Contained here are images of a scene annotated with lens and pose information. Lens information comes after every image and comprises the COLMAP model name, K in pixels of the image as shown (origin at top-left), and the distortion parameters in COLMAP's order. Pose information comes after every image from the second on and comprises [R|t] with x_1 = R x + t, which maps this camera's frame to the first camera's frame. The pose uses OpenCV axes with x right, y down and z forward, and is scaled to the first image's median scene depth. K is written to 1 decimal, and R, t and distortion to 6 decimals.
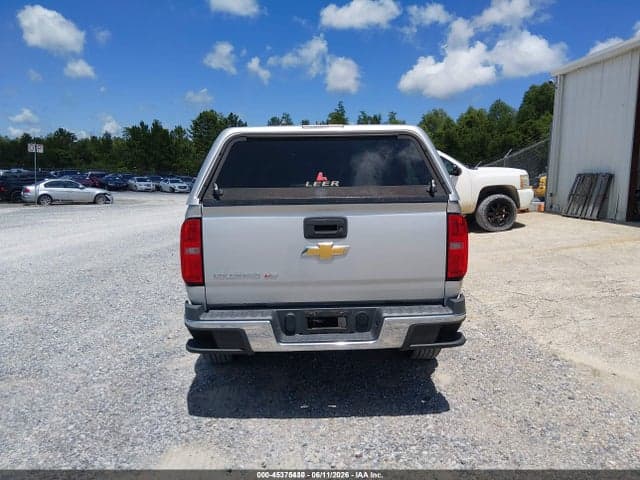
lens RADIAL K [[491.4, 0, 318.0], [0, 491.4, 239.7], [0, 0, 1]] dist [0.078837, -0.148007]
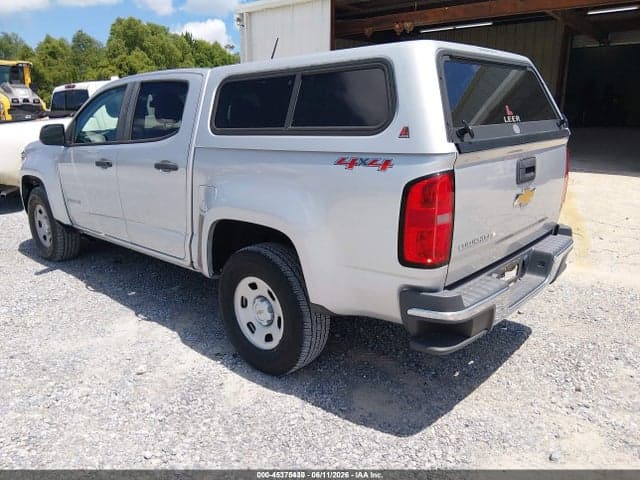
lens RADIAL K [[499.6, 0, 311.9], [0, 499.6, 241.5], [0, 0, 1]] dist [0.044332, -0.092532]
pose [[0.693565, -0.181255, 0.697219, -0.059563], [0.097325, 0.982532, 0.158612, -0.005214], [-0.713789, -0.042151, 0.699091, 0.041455]]
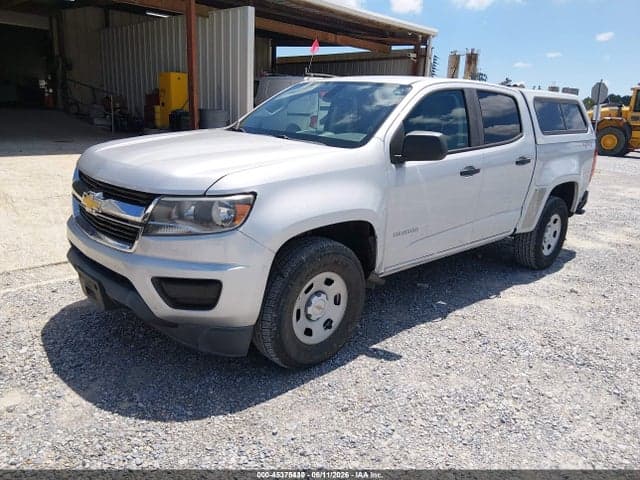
lens RADIAL K [[499.6, 0, 311.9], [0, 499.6, 241.5], [0, 0, 1]] dist [0.044332, -0.092532]
pose [[-0.671705, -0.232339, 0.703442, -0.065815], [0.043324, 0.935602, 0.350389, -0.028847], [-0.739551, 0.265834, -0.618383, 0.209241]]
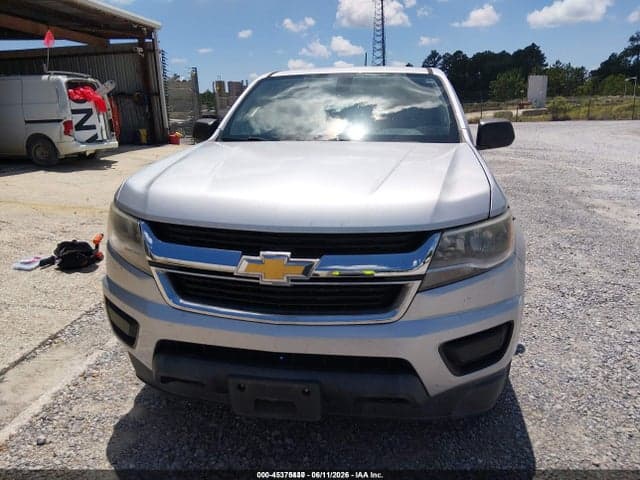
lens RADIAL K [[491.4, 0, 318.0], [0, 491.4, 239.7], [0, 0, 1]] dist [0.078837, -0.148007]
pose [[-0.982326, -0.041188, 0.182590, -0.009830], [0.031974, 0.924227, 0.380502, -0.029397], [-0.184427, 0.379615, -0.906575, 0.224091]]
